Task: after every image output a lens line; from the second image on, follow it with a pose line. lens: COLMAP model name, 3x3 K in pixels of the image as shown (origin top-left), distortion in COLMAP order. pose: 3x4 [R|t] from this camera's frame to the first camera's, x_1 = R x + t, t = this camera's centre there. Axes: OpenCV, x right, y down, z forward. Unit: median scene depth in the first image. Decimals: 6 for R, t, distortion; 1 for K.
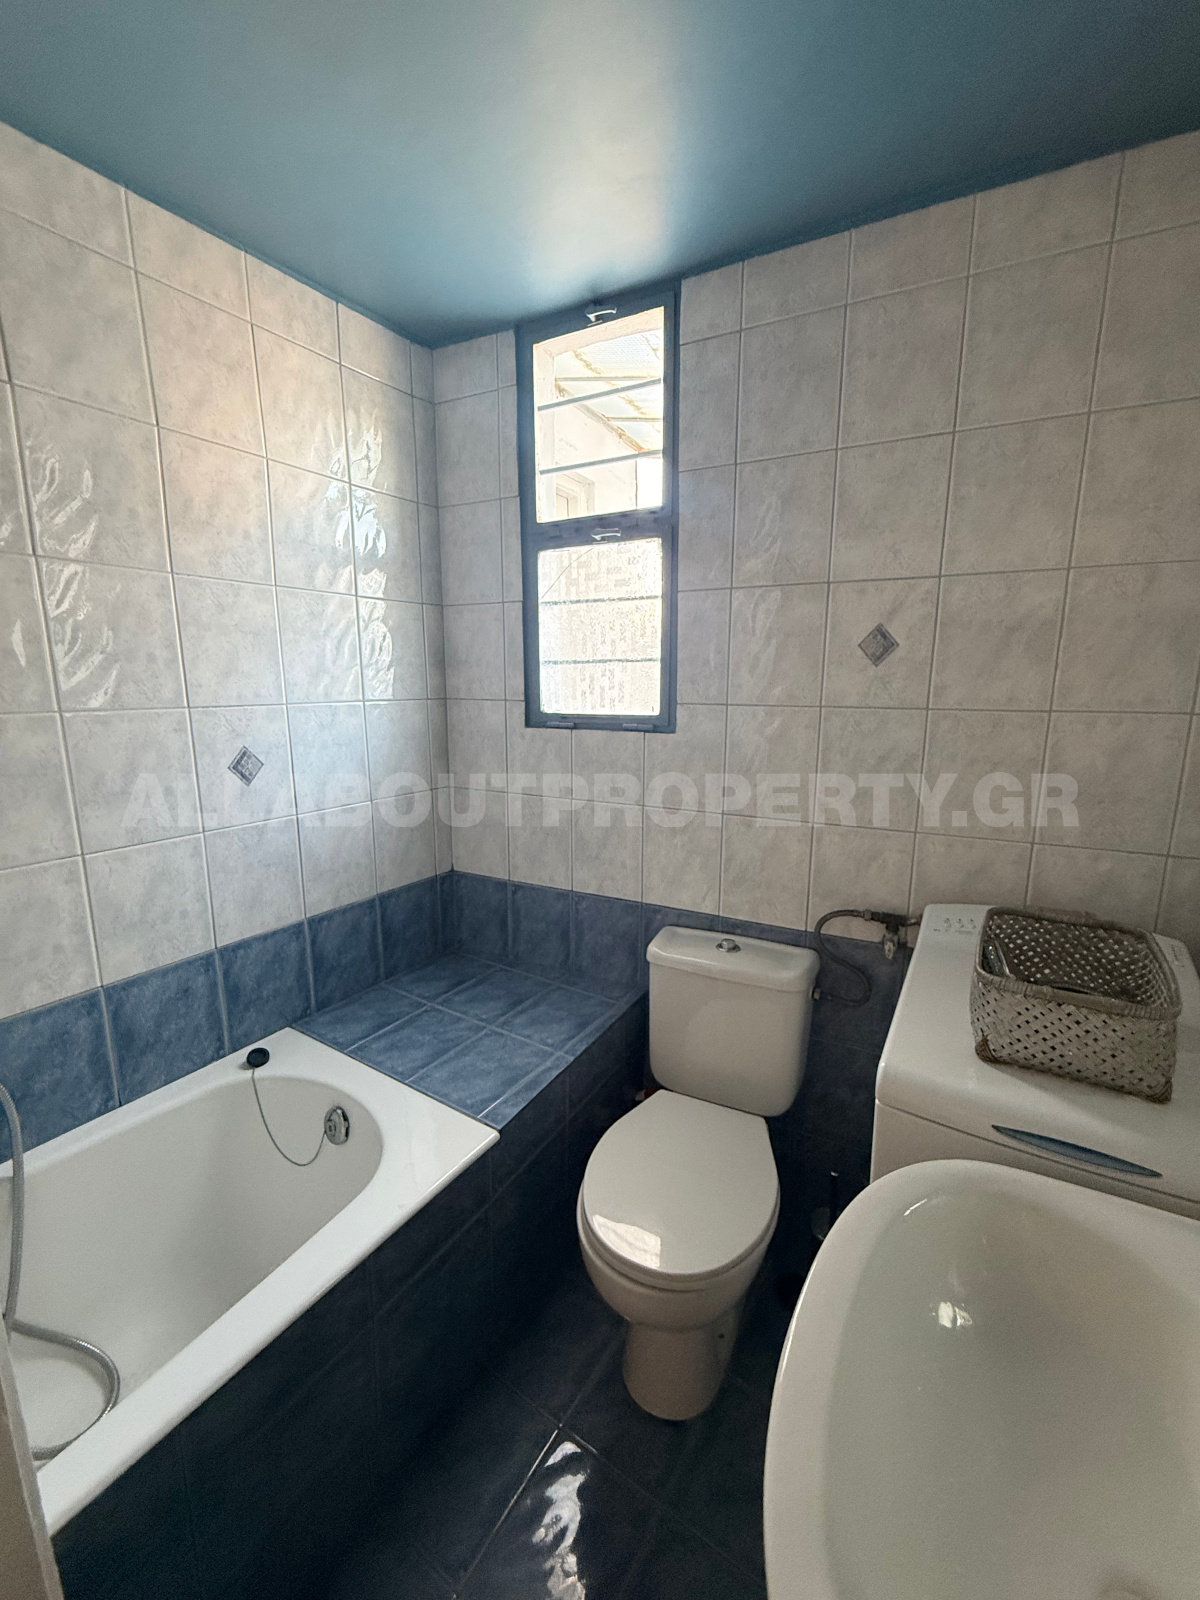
lens RADIAL K [[636.2, 0, 597.4], [0, 636.2, 799.4], [0, 0, 1]] dist [-0.001604, -0.000377]
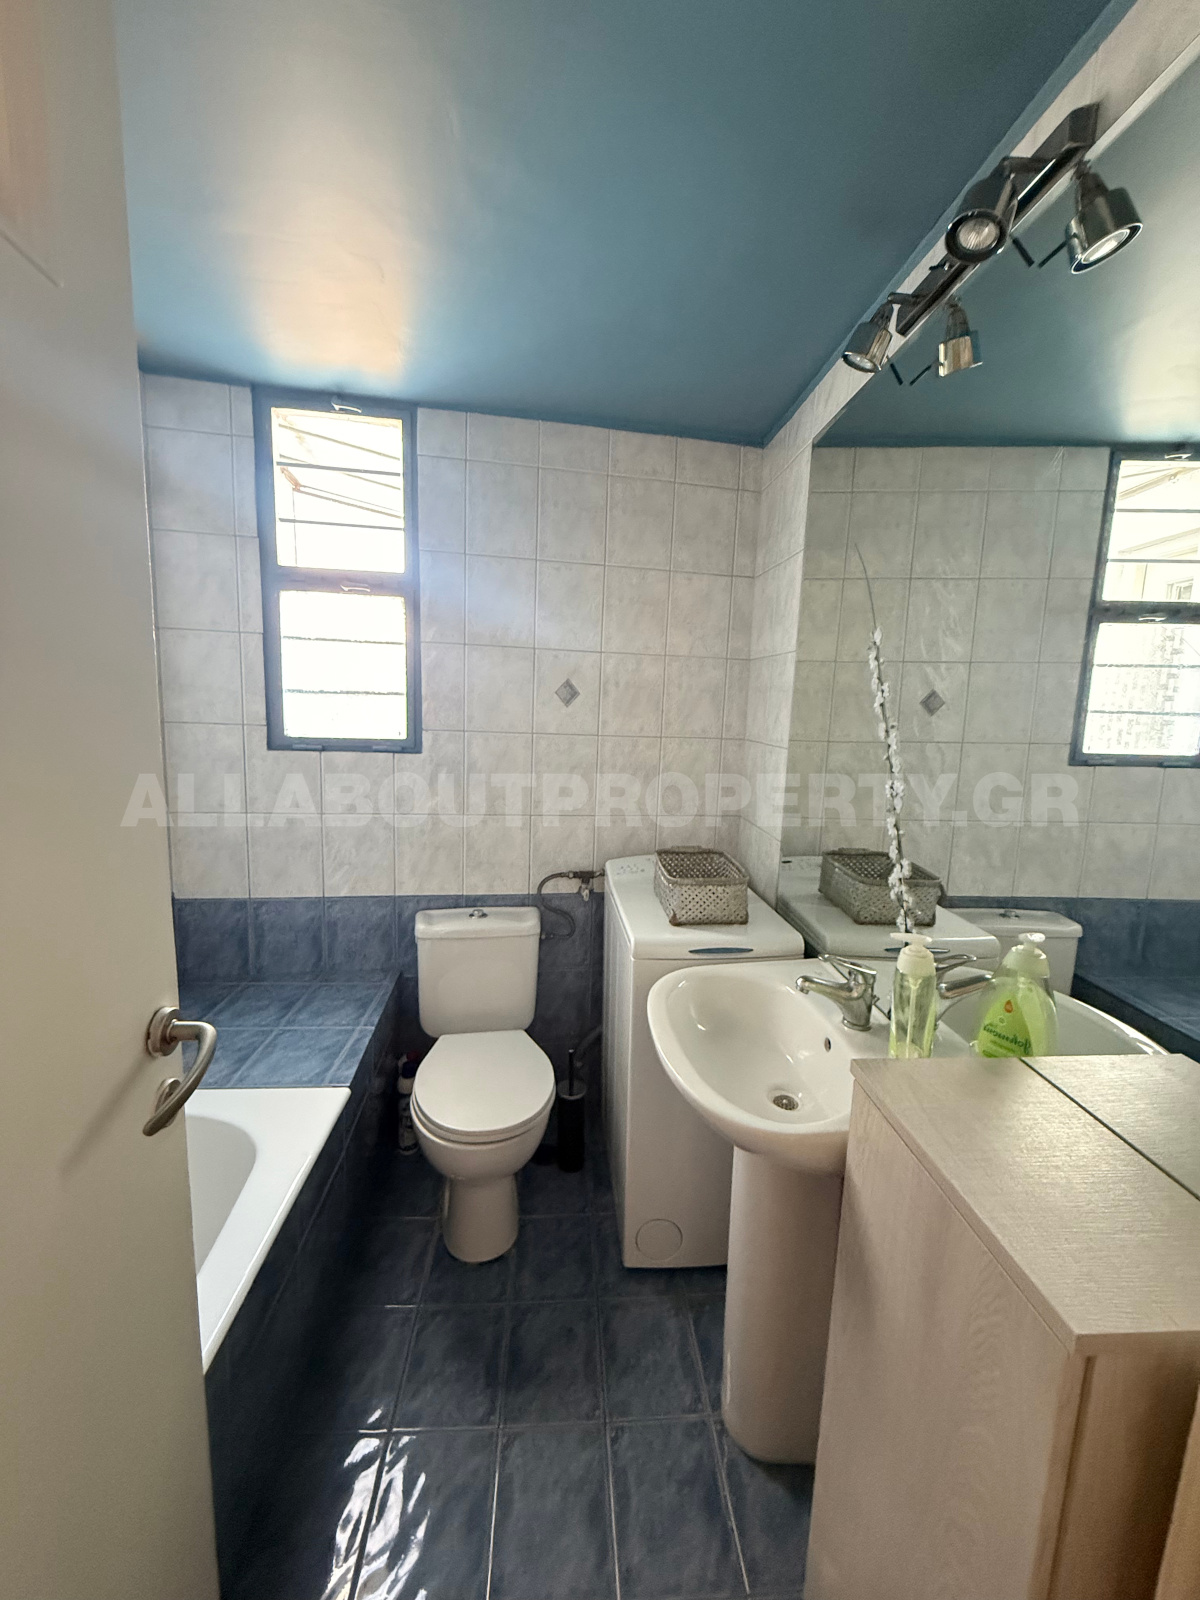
lens RADIAL K [[636.2, 0, 597.4], [0, 636.2, 799.4], [0, 0, 1]] dist [-0.001604, -0.000377]
pose [[0.801636, -0.060202, 0.594774, -0.352209], [0.075340, 0.997158, -0.000612, 0.012746], [-0.593046, 0.045301, 0.803893, -0.205074]]
